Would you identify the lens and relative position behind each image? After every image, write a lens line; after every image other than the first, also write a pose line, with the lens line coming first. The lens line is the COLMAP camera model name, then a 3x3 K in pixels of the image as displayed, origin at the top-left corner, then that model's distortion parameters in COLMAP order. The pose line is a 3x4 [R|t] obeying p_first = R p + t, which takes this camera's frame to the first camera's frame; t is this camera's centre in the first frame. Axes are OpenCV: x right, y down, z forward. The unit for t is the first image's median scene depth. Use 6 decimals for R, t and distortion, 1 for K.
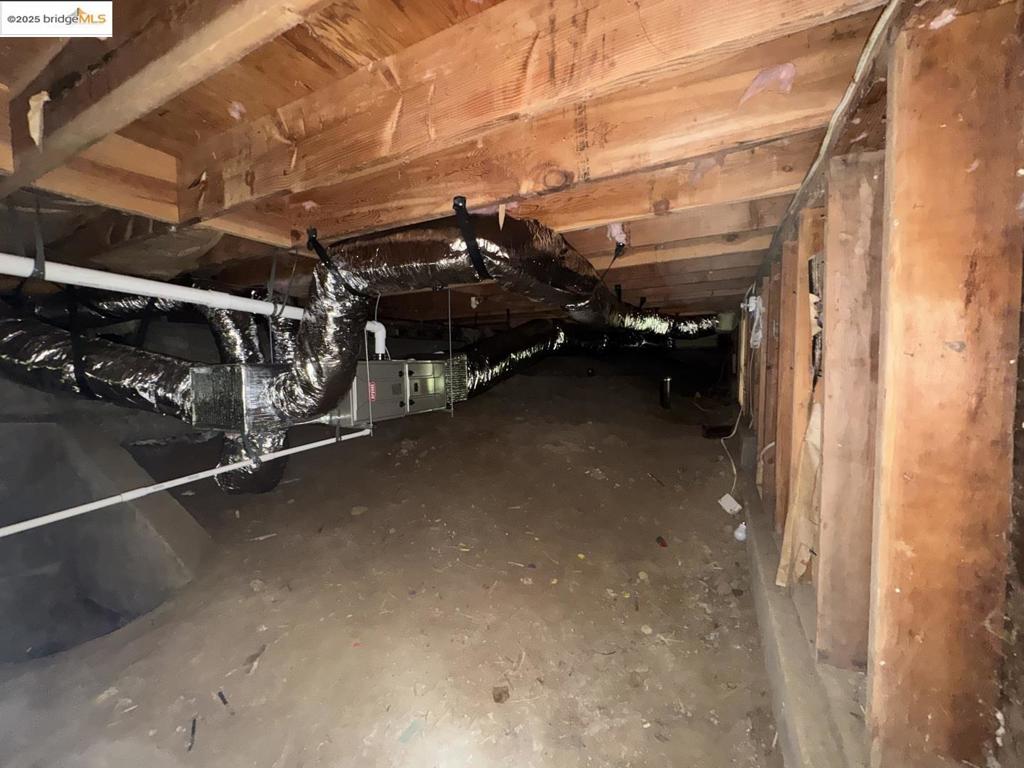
lens RADIAL K [[408.5, 0, 512.0], [0, 408.5, 382.6], [0, 0, 1]] dist [-0.002262, 0.000240]
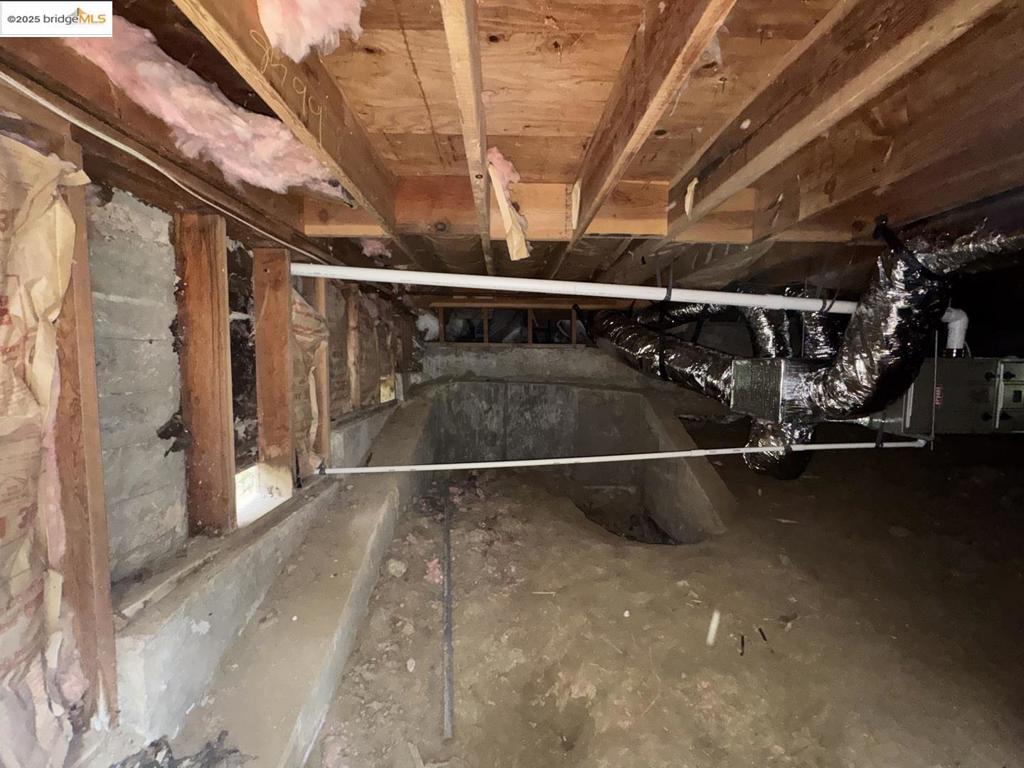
lens RADIAL K [[408.5, 0, 512.0], [0, 408.5, 382.6], [0, 0, 1]] dist [-0.002262, 0.000240]
pose [[0.462261, 0.076347, -0.883451, -0.024514], [-0.062198, 0.996624, 0.053583, 0.005929], [0.884560, 0.030180, 0.465450, -0.144884]]
